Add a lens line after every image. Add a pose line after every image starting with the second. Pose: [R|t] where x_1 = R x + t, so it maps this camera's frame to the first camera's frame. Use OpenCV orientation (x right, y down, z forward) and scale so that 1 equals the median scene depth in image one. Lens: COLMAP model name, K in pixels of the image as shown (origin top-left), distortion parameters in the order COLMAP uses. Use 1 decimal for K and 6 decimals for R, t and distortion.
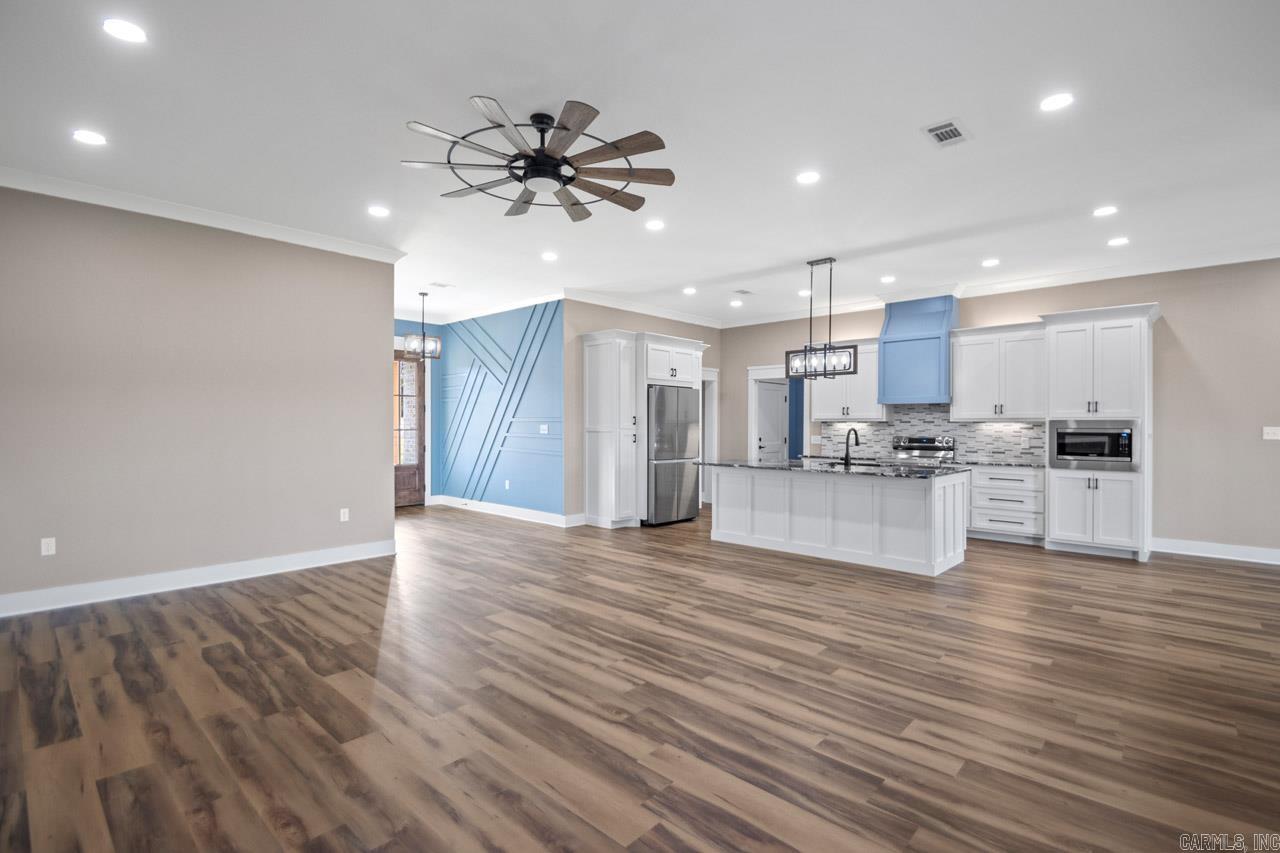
lens RADIAL K [[598.0, 0, 649.3], [0, 598.0, 424.7], [0, 0, 1]] dist [0.017984, -0.014716]
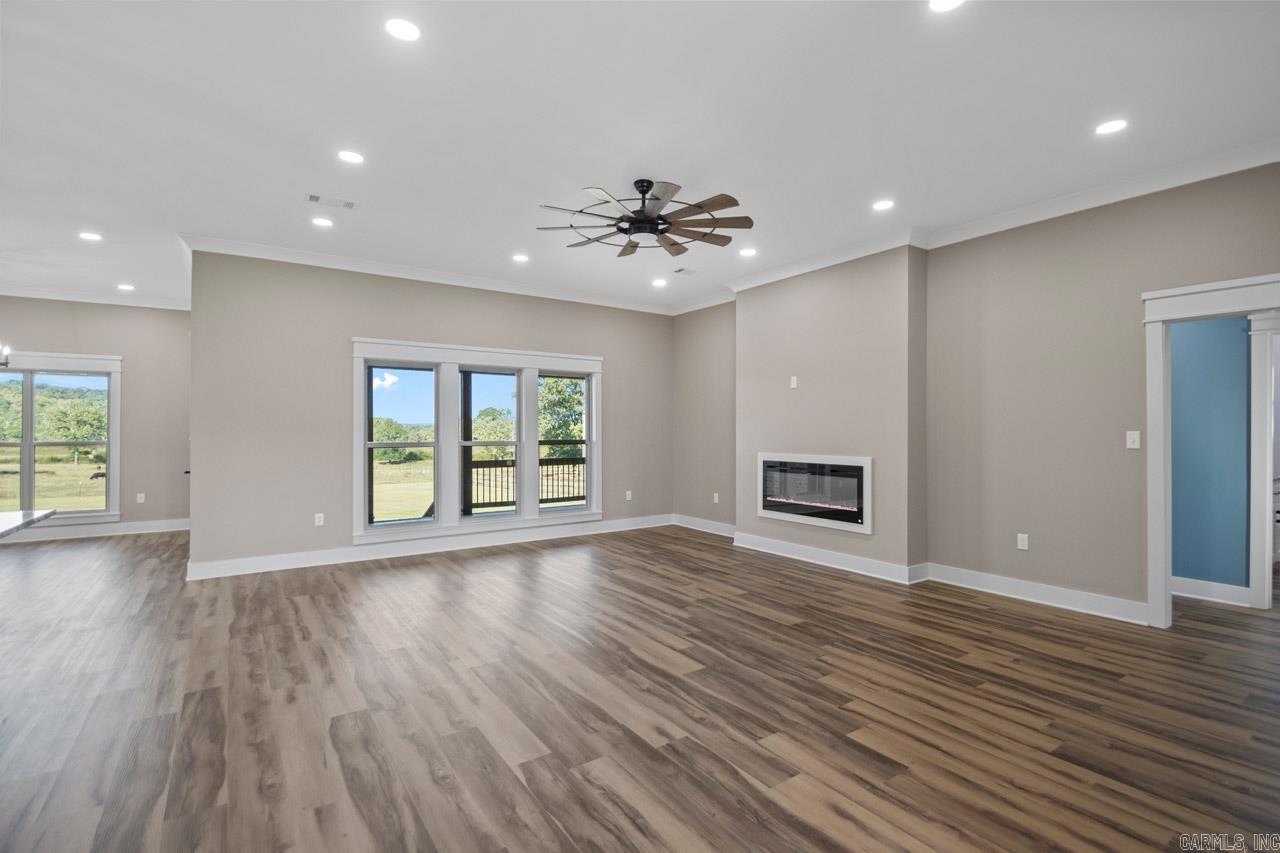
lens RADIAL K [[598.0, 0, 651.7], [0, 598.0, 424.7], [0, 0, 1]] dist [0.017984, -0.014716]
pose [[-0.976897, 0.000753, 0.213712, -0.249600], [-0.000565, 0.999981, -0.006104, -0.003171], [-0.213712, -0.006084, -0.976878, 1.199423]]
